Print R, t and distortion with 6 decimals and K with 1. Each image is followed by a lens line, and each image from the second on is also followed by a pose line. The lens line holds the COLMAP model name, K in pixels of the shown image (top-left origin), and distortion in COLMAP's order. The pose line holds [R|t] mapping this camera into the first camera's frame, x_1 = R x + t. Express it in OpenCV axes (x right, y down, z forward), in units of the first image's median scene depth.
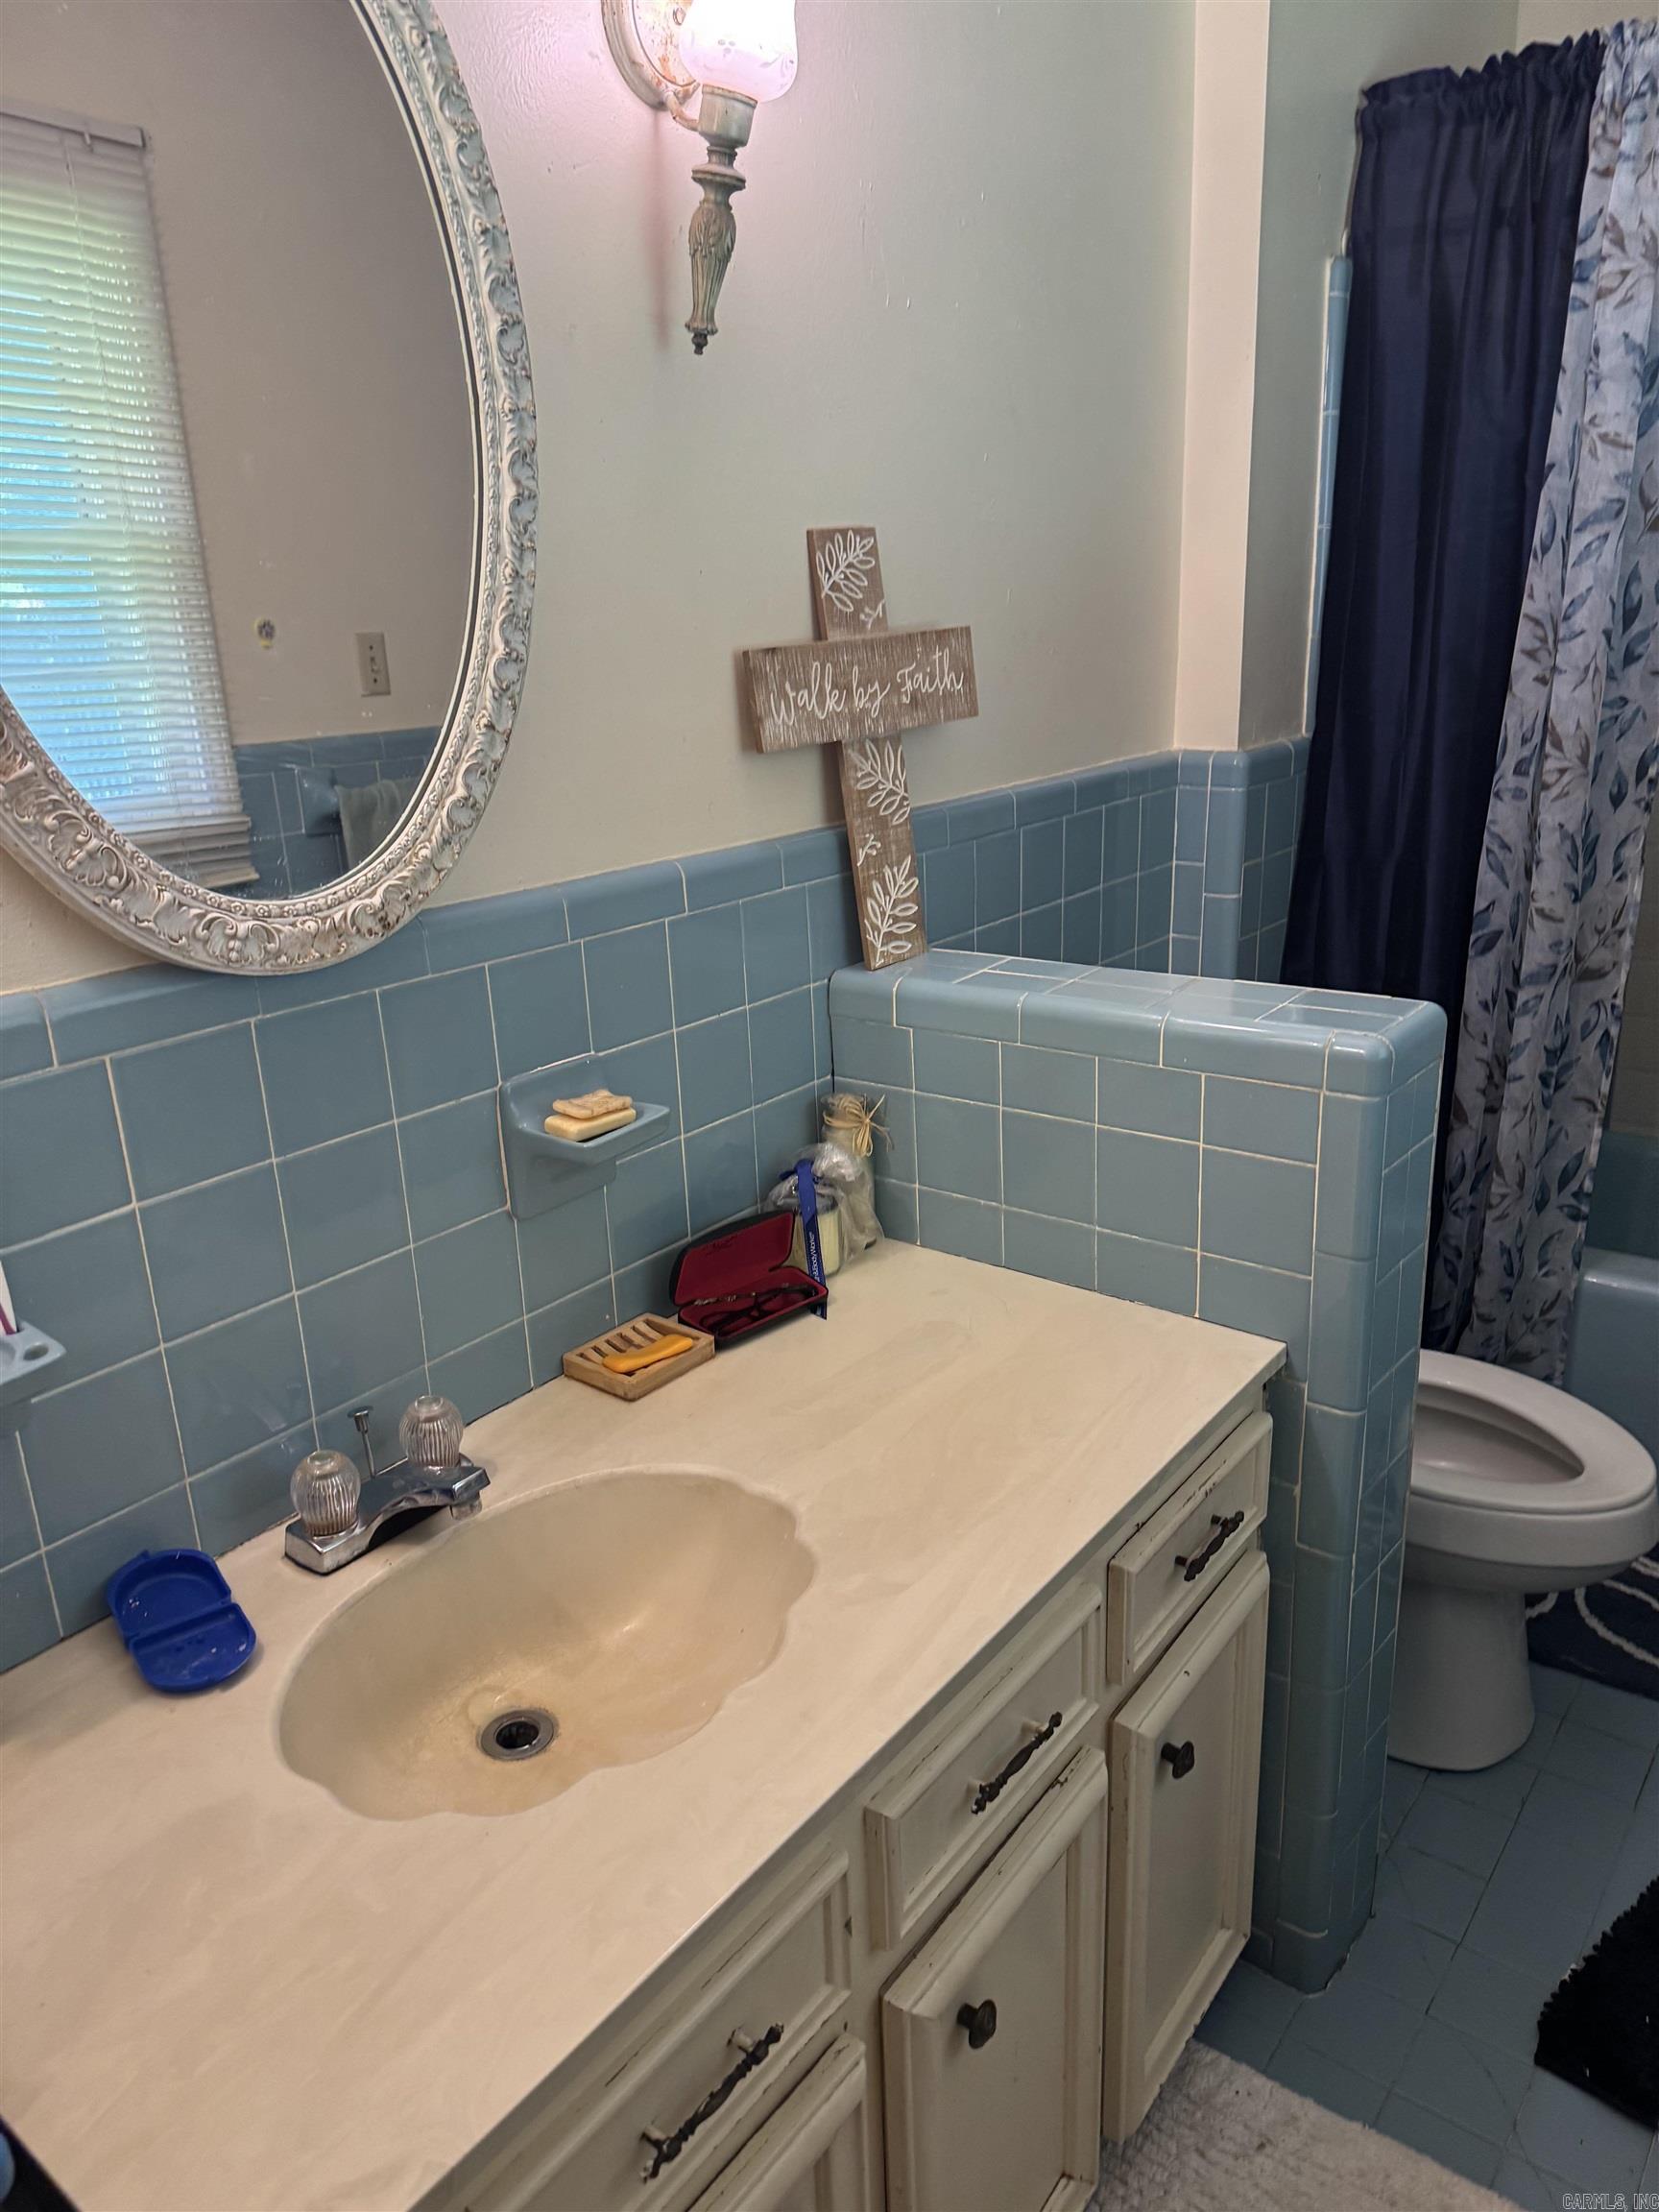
lens RADIAL K [[1581.6, 0, 829.5], [0, 1581.6, 1106.0], [0, 0, 1]] dist [0.037718, -0.044854]
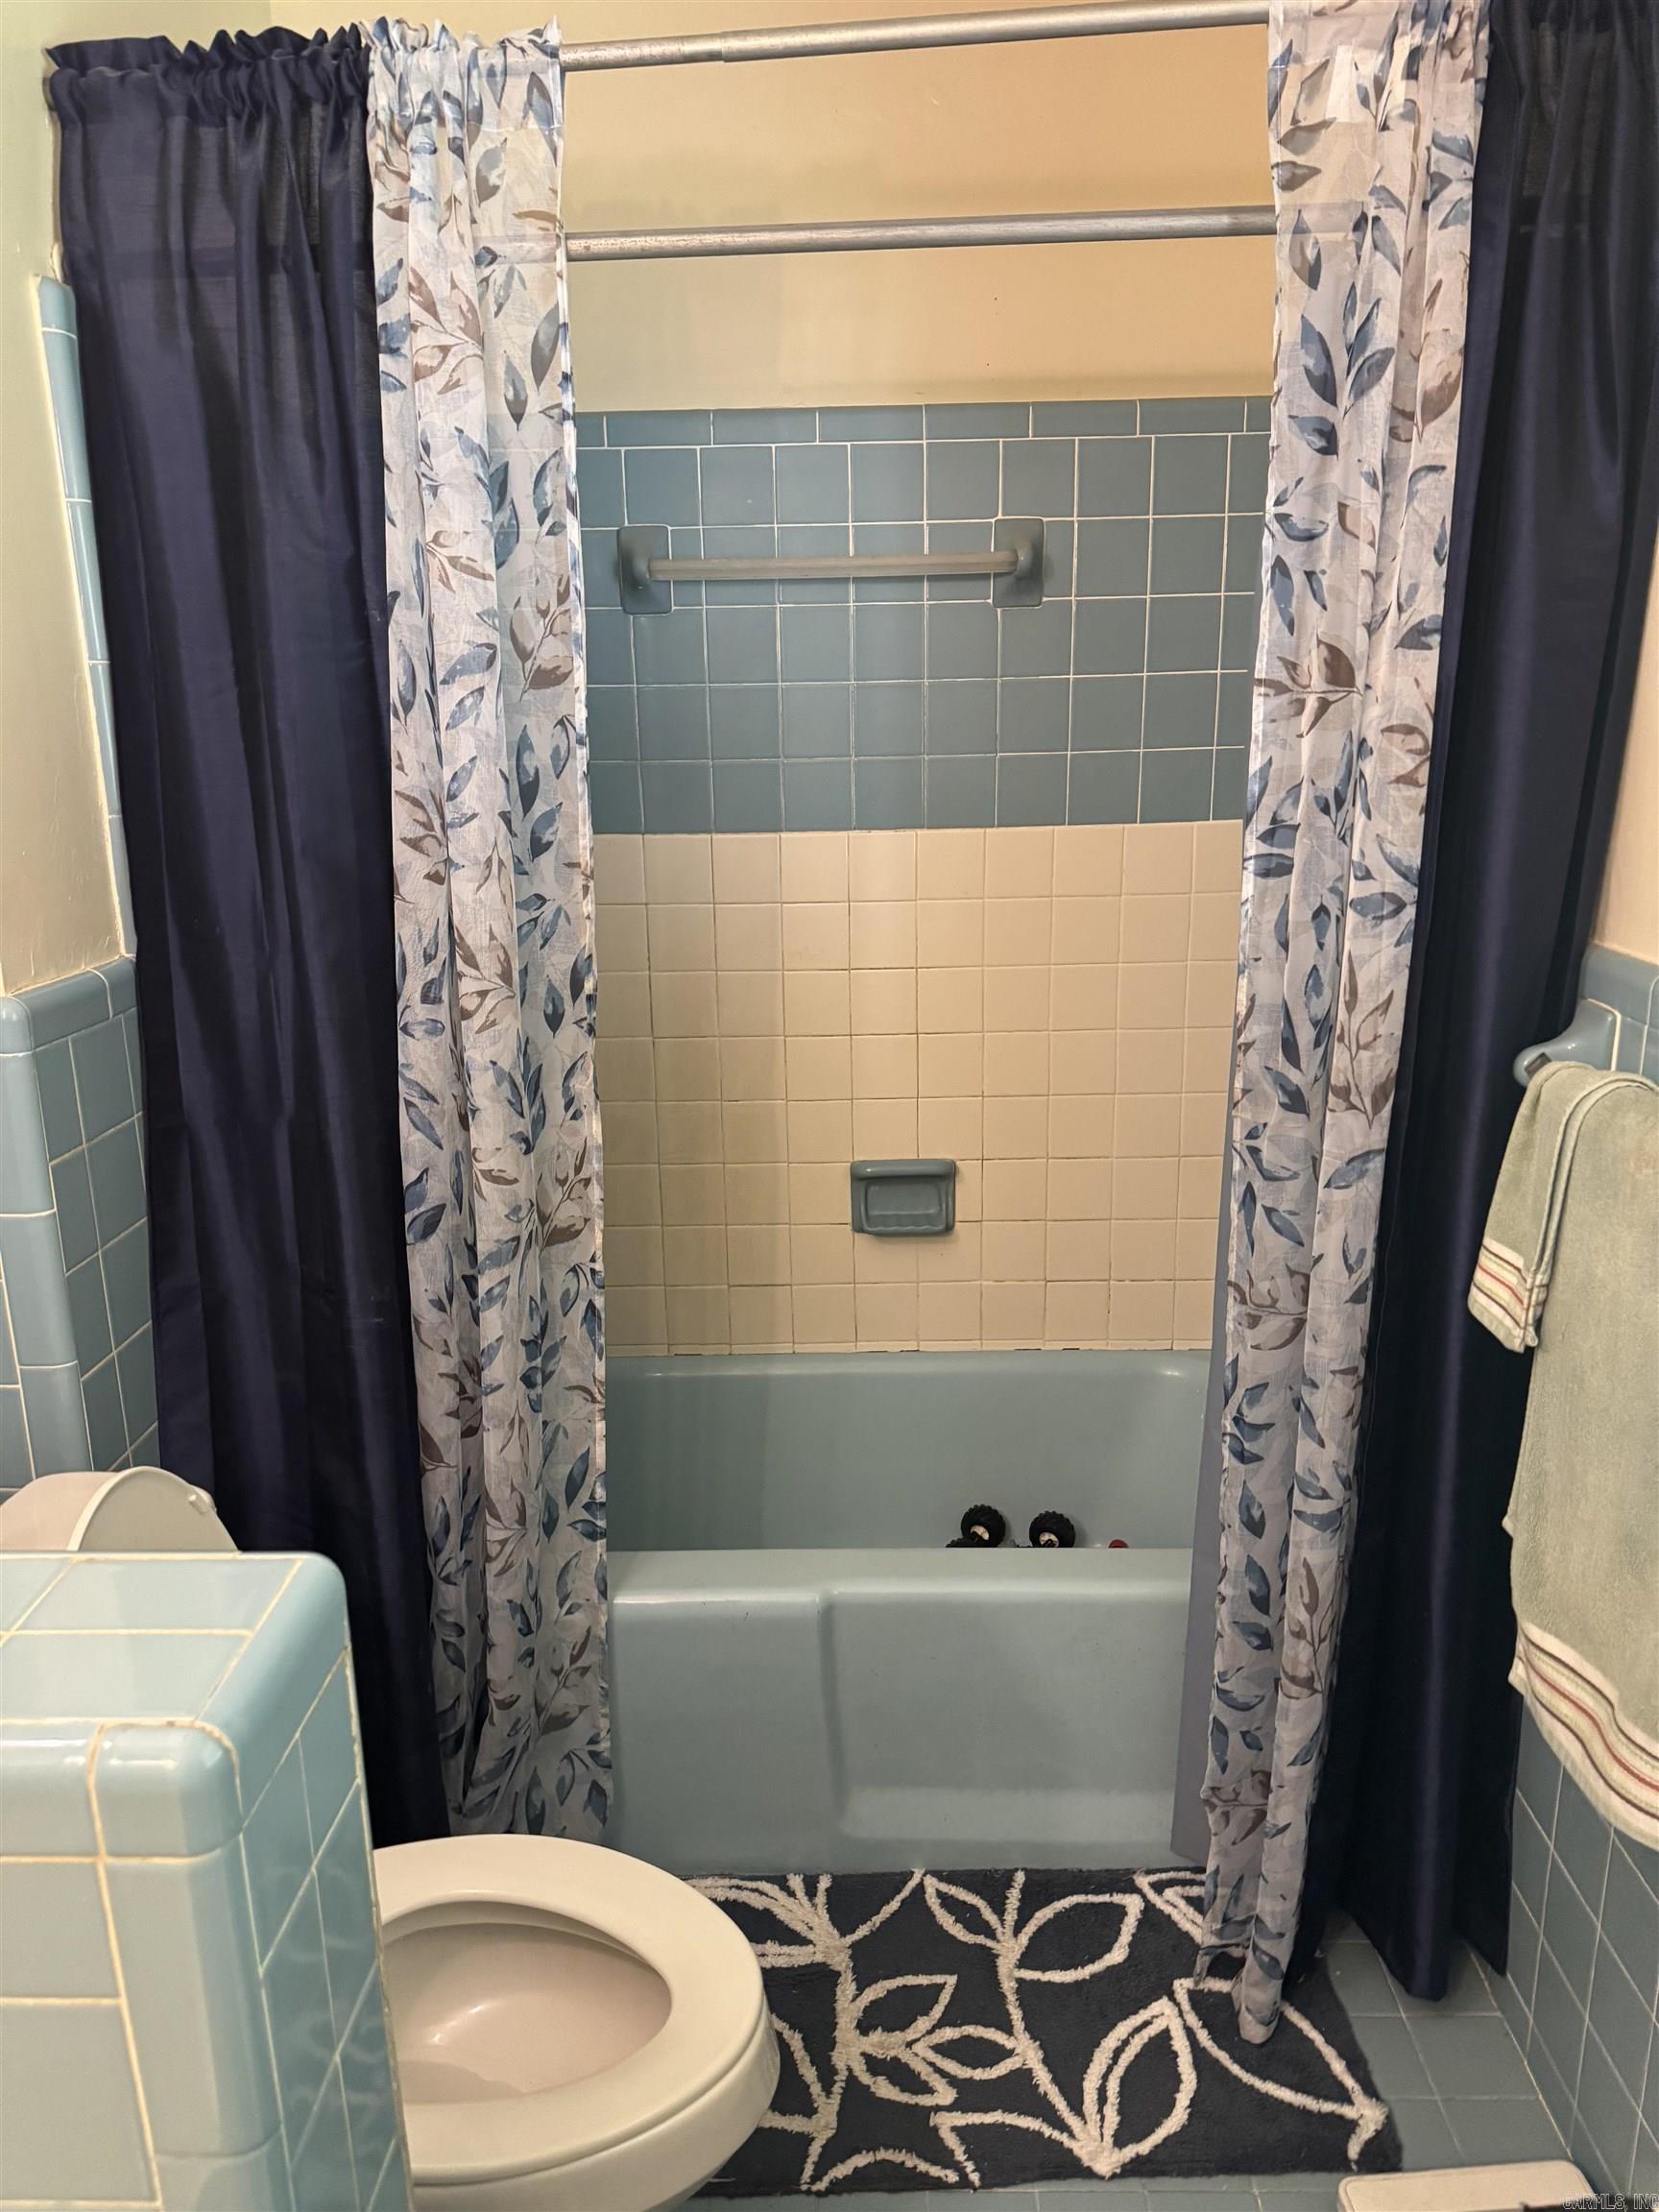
lens RADIAL K [[1536.4, 0, 829.5], [0, 1536.4, 1106.0], [0, 0, 1]] dist [0.121132, -0.147797]
pose [[0.803269, -0.124106, 0.582544, 0.155033], [0.171933, 0.984731, -0.027289, -0.107945], [-0.570262, 0.122079, 0.812341, 0.309397]]
